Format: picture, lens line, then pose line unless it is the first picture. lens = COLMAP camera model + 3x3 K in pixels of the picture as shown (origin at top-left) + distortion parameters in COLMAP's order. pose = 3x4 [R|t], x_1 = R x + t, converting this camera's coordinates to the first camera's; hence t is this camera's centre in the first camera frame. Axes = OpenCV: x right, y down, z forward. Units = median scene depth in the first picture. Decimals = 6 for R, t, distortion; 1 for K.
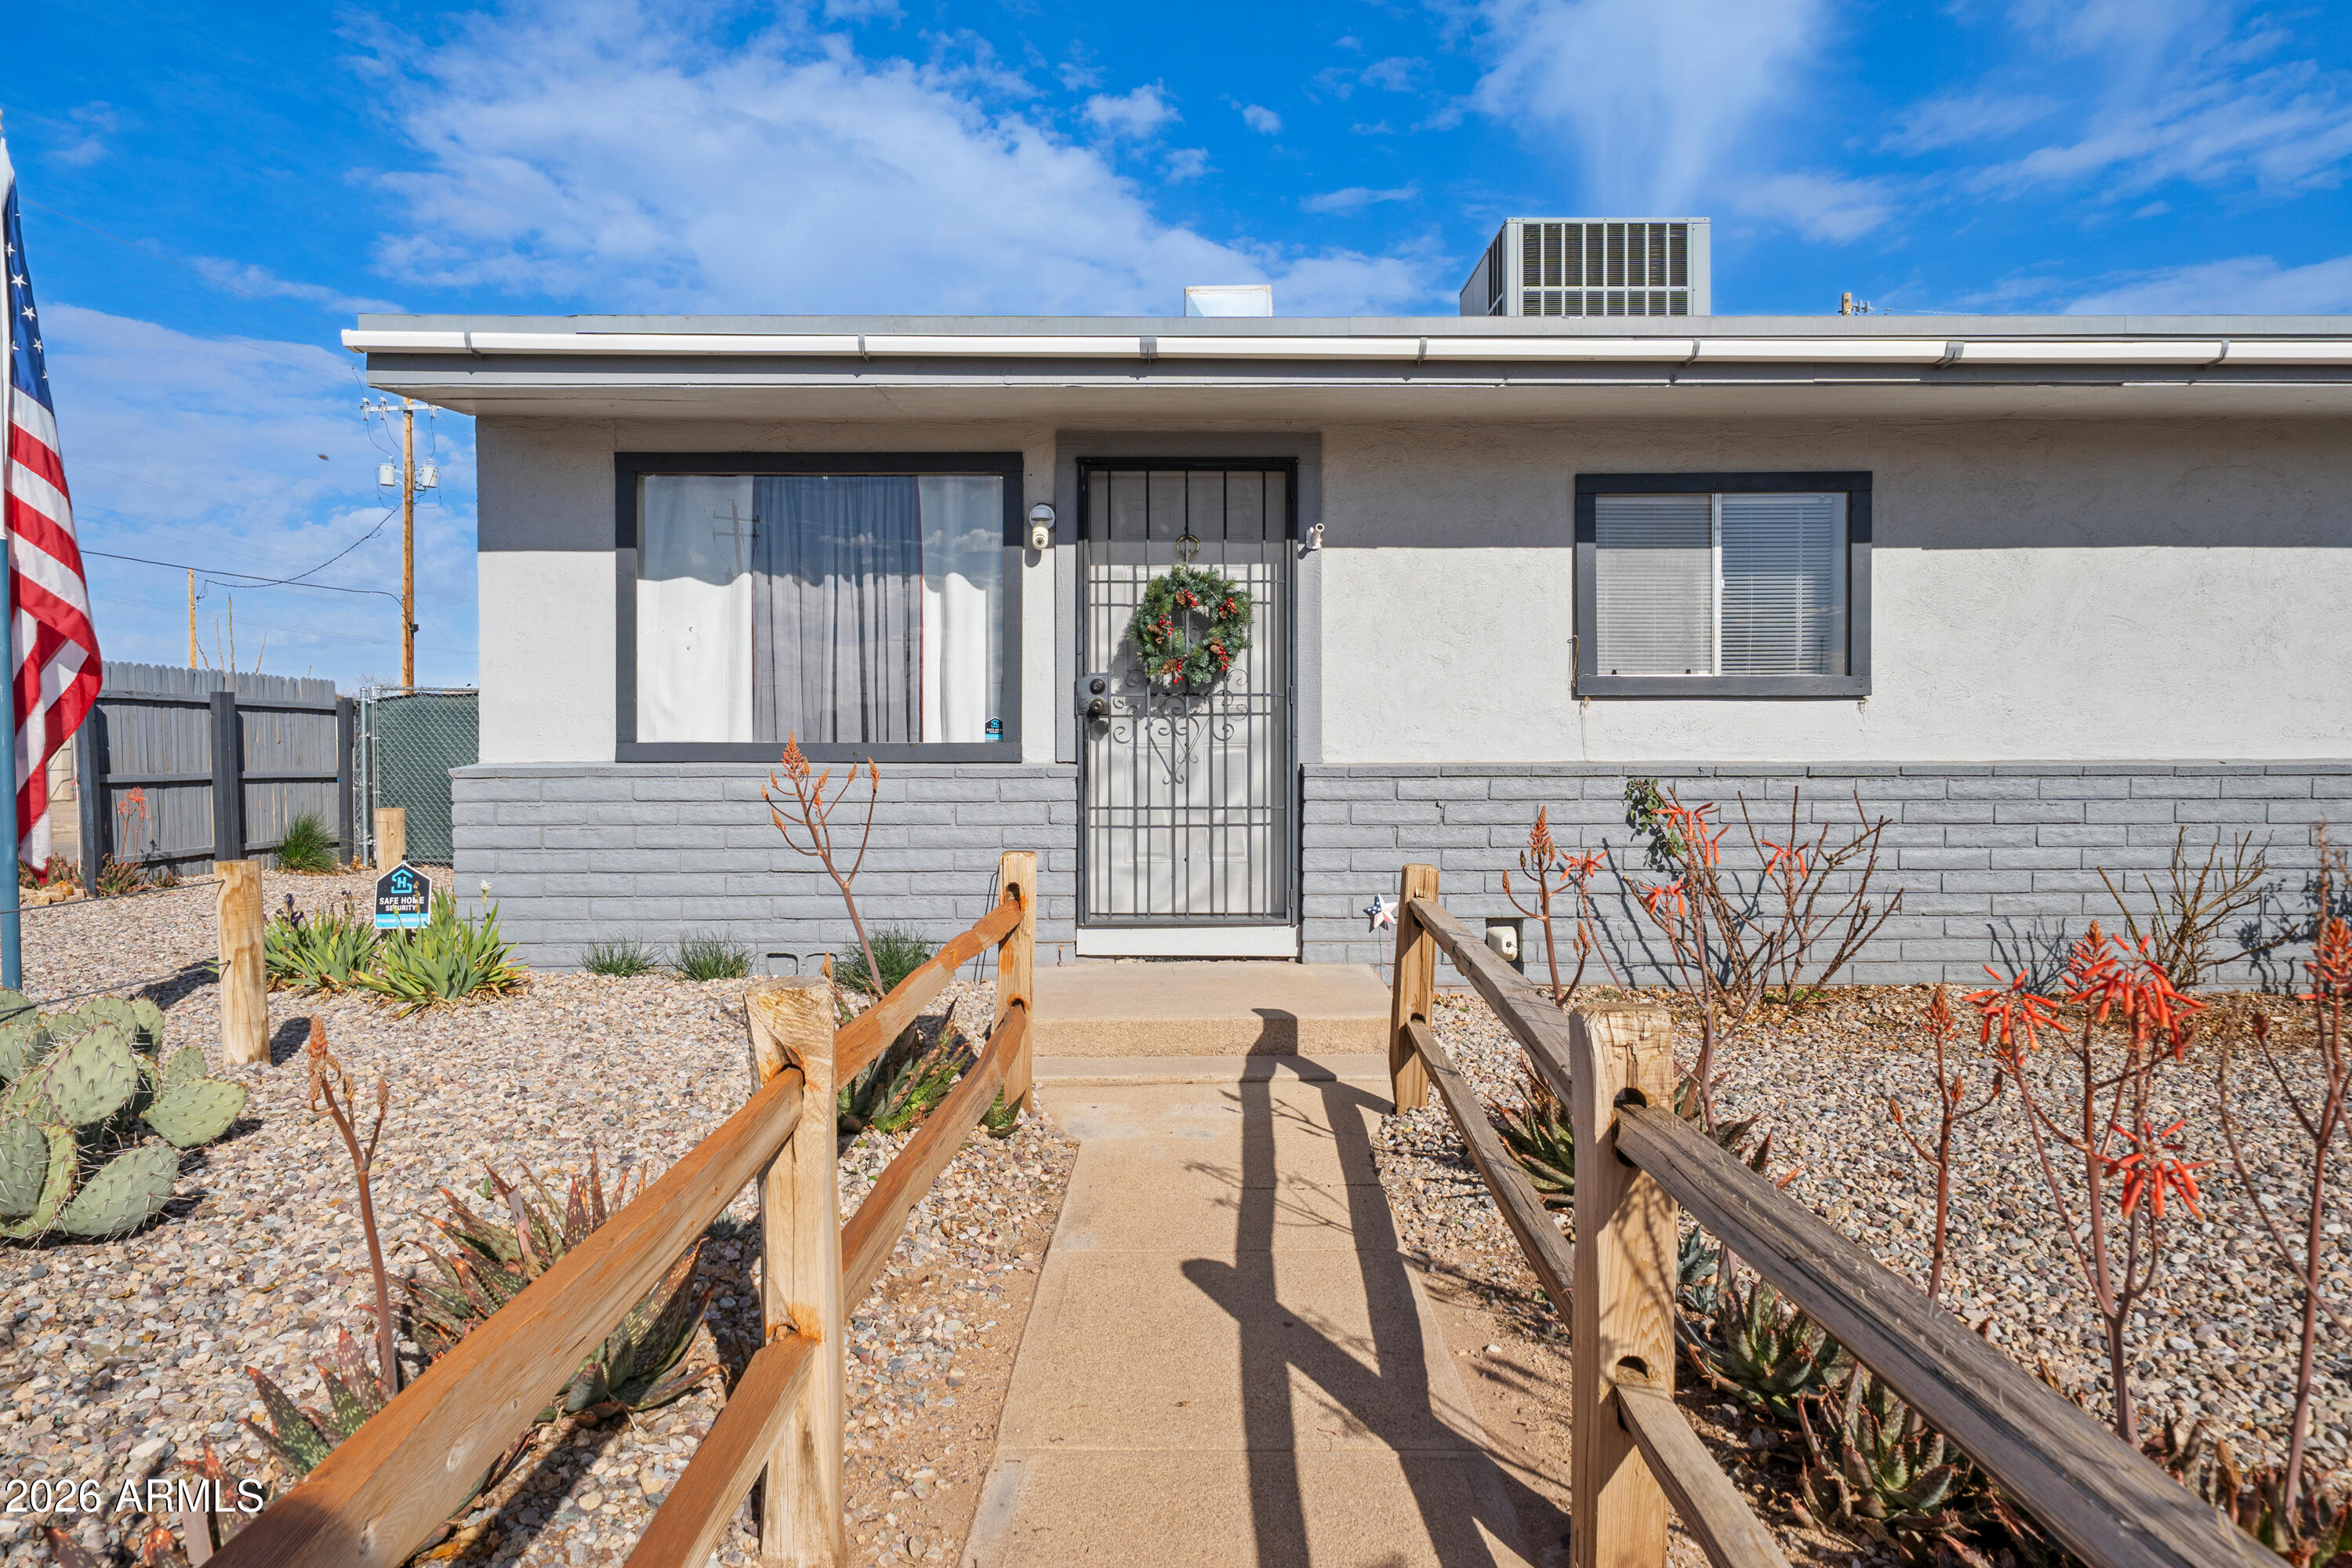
lens RADIAL K [[1412.0, 0, 1179.5], [0, 1412.0, 781.5], [0, 0, 1]] dist [-0.003631, 0.001153]
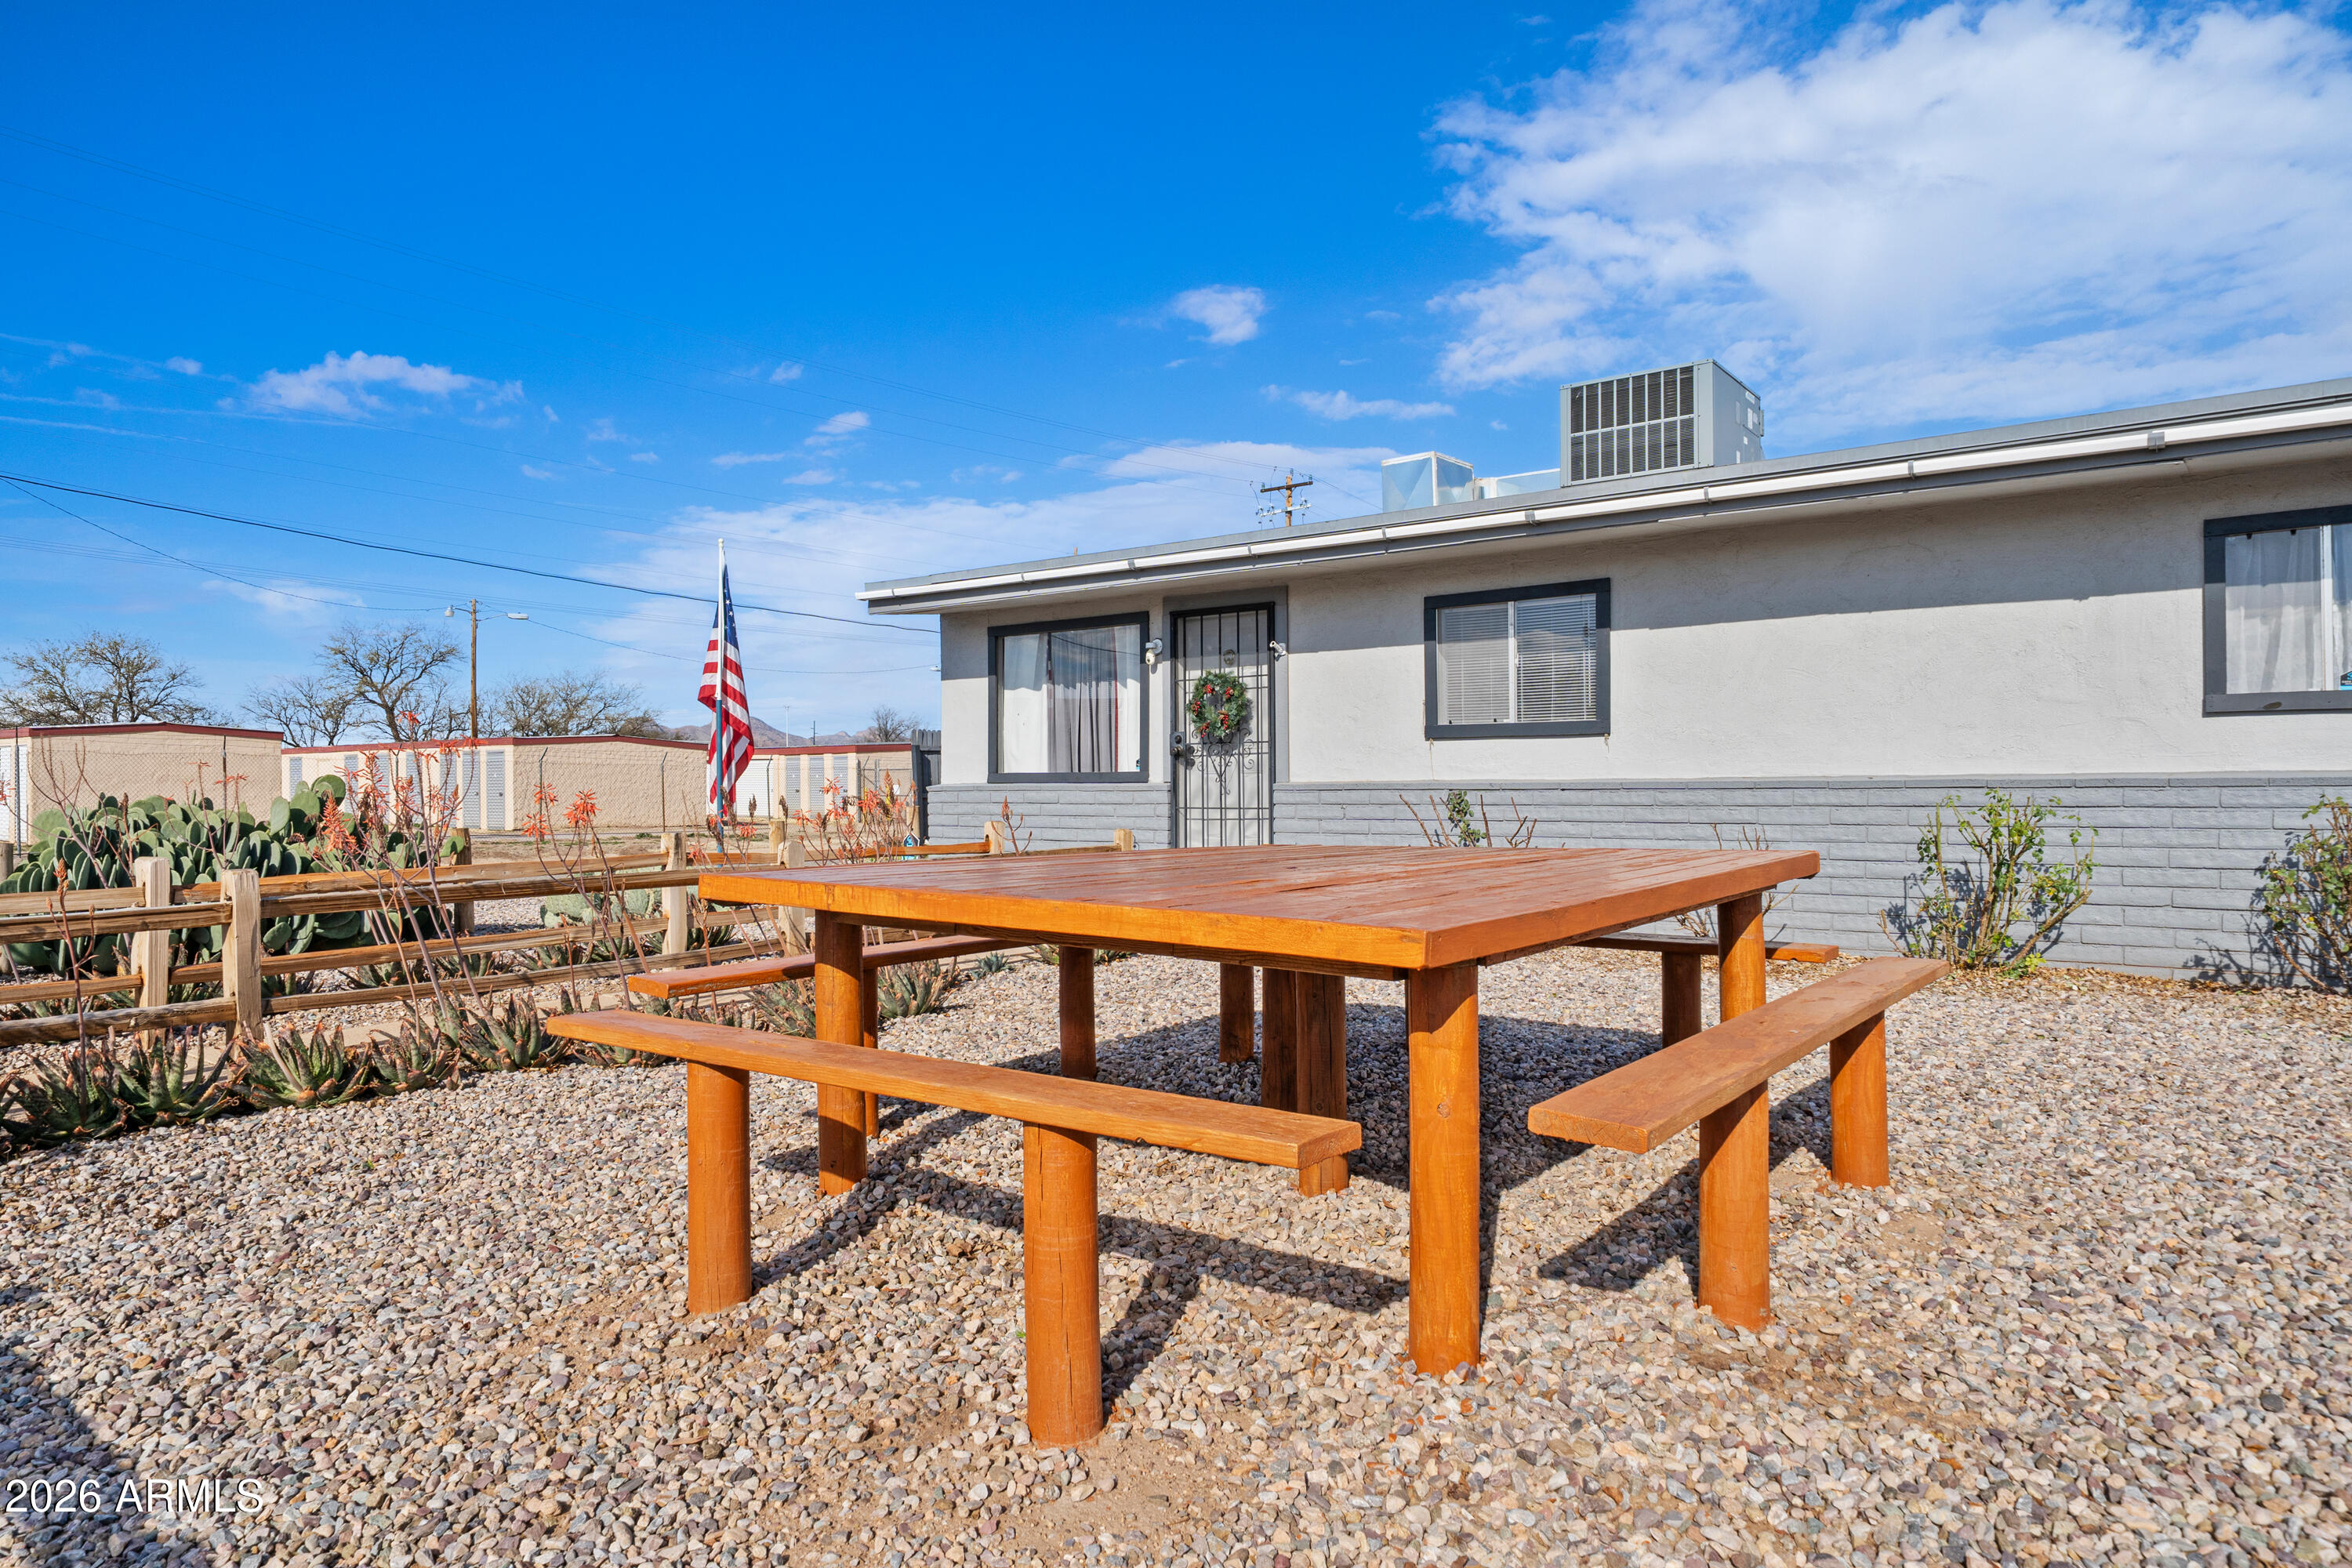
lens RADIAL K [[1412.0, 0, 1173.8], [0, 1412.0, 784.9], [0, 0, 1]] dist [-0.003631, 0.001153]
pose [[0.791439, -0.003041, -0.611240, 1.016839], [-0.007630, 0.999861, -0.014853, 0.016373], [0.611200, 0.016419, 0.791306, -0.407764]]
